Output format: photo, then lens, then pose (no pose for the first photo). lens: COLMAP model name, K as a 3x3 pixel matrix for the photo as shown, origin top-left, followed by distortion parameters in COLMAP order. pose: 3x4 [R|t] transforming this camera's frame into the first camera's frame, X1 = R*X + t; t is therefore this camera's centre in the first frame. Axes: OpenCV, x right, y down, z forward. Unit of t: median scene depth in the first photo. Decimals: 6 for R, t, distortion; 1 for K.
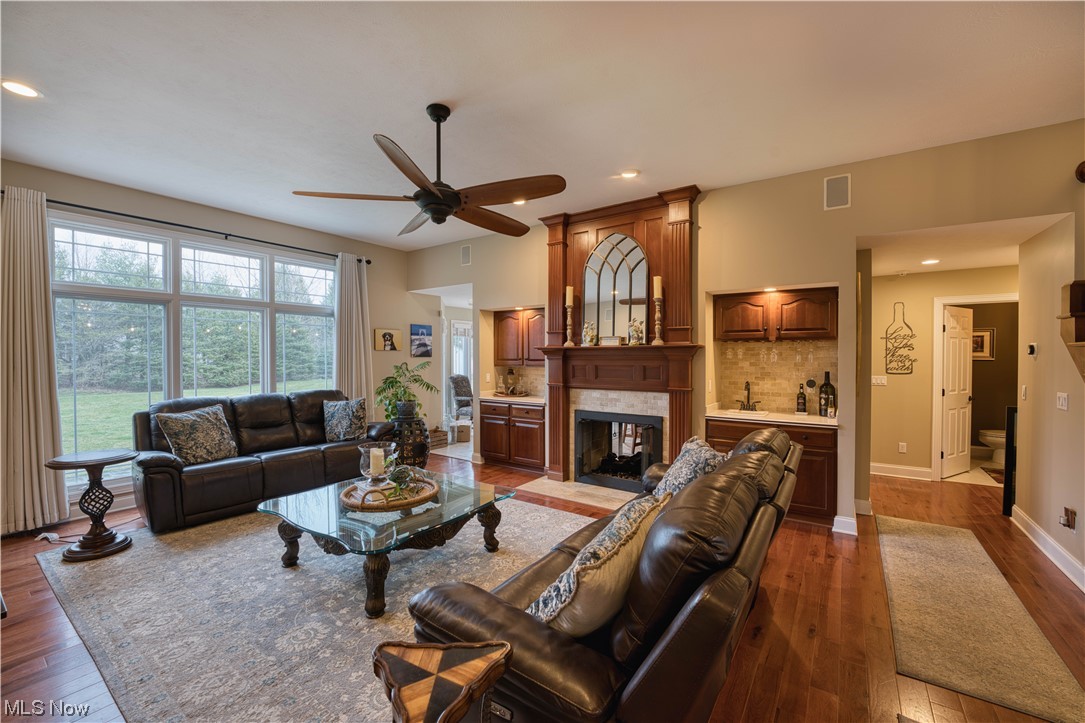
lens RADIAL K [[443.9, 0, 544.0], [0, 443.9, 359.1], [0, 0, 1]] dist [-0.017603, 0.002025]
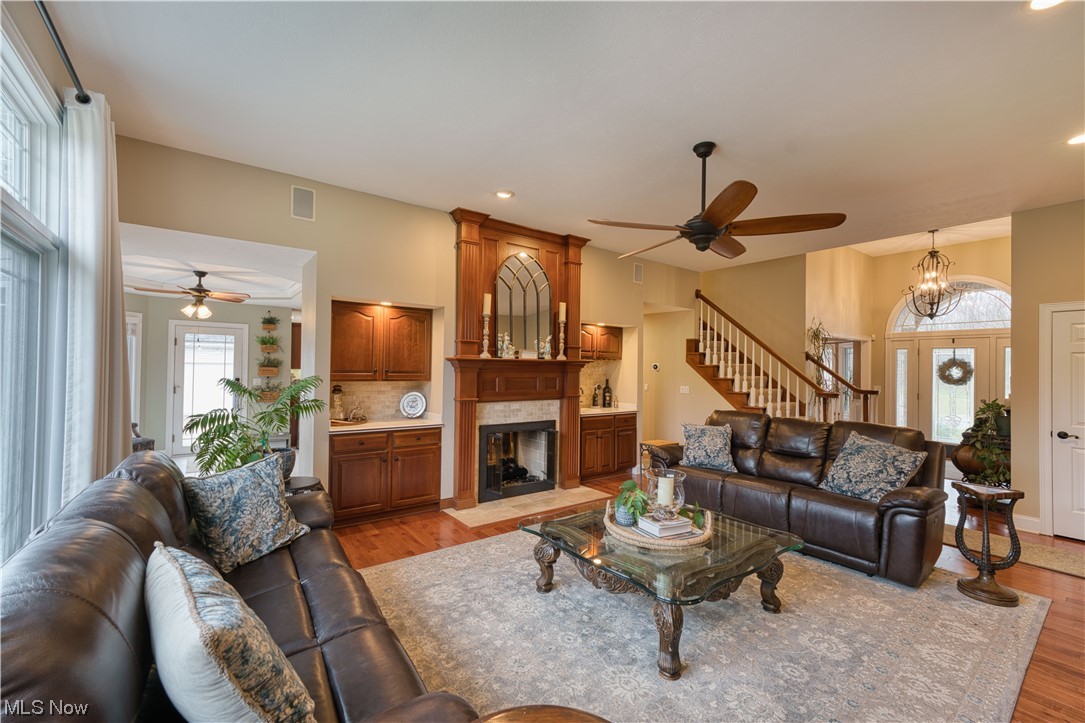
lens RADIAL K [[443.9, 0, 550.6], [0, 443.9, 362.1], [0, 0, 1]] dist [-0.017603, 0.002025]
pose [[0.347634, 0.009719, 0.937580, -0.773544], [-0.011470, 0.999916, -0.006112, -0.016169], [-0.937560, -0.008629, 0.347716, 0.551649]]
